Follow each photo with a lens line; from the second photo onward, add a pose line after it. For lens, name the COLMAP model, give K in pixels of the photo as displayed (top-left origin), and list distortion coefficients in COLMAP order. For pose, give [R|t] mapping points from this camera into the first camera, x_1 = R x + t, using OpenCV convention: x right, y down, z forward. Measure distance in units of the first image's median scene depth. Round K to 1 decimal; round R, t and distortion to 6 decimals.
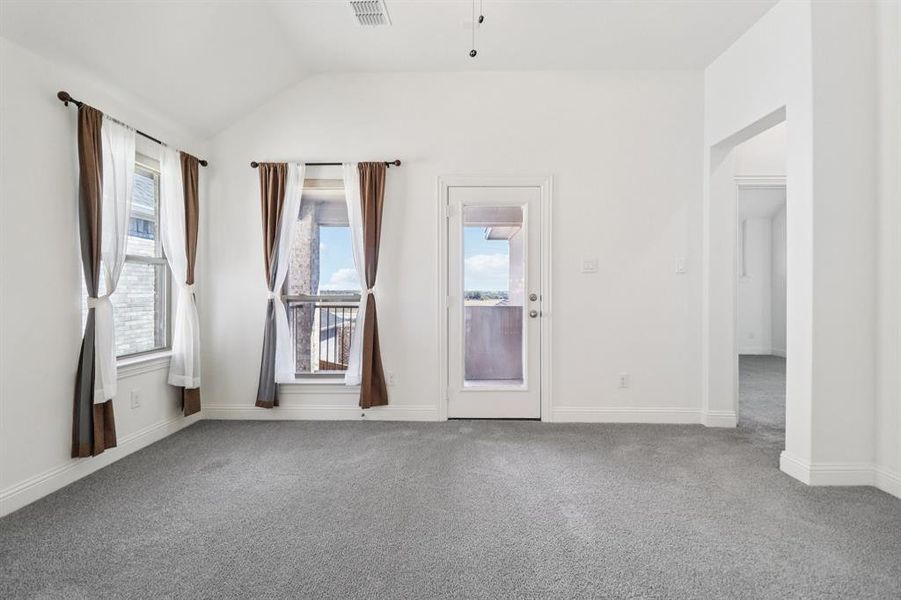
lens RADIAL K [[415.6, 0, 448.9], [0, 415.6, 292.7], [0, 0, 1]] dist [0.001739, -0.009192]
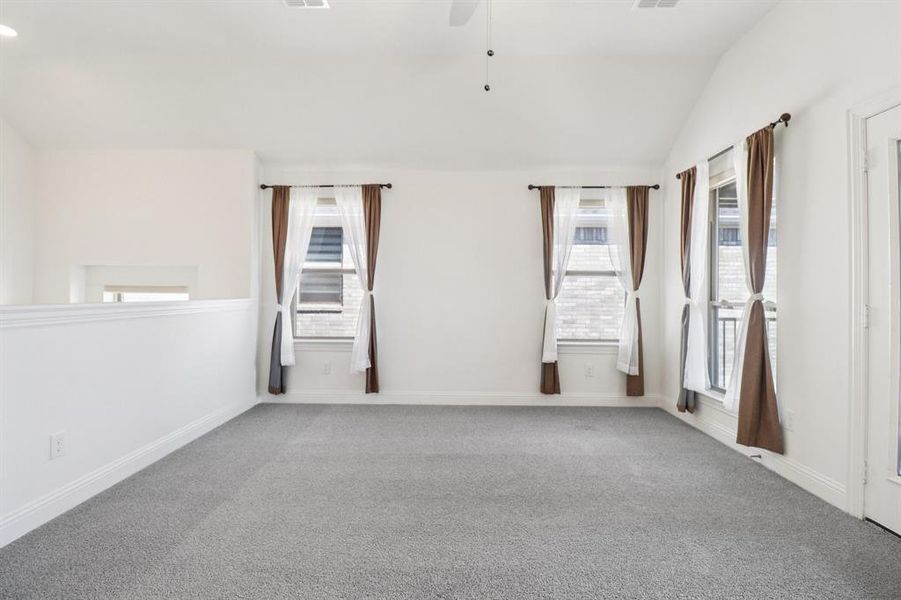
lens RADIAL K [[415.6, 0, 448.9], [0, 415.6, 292.7], [0, 0, 1]] dist [0.001739, -0.009192]
pose [[0.007897, -0.007439, -0.999941, 0.583371], [-0.013508, 0.999880, -0.007545, 0.002117], [0.999878, 0.013566, 0.007796, 0.423683]]
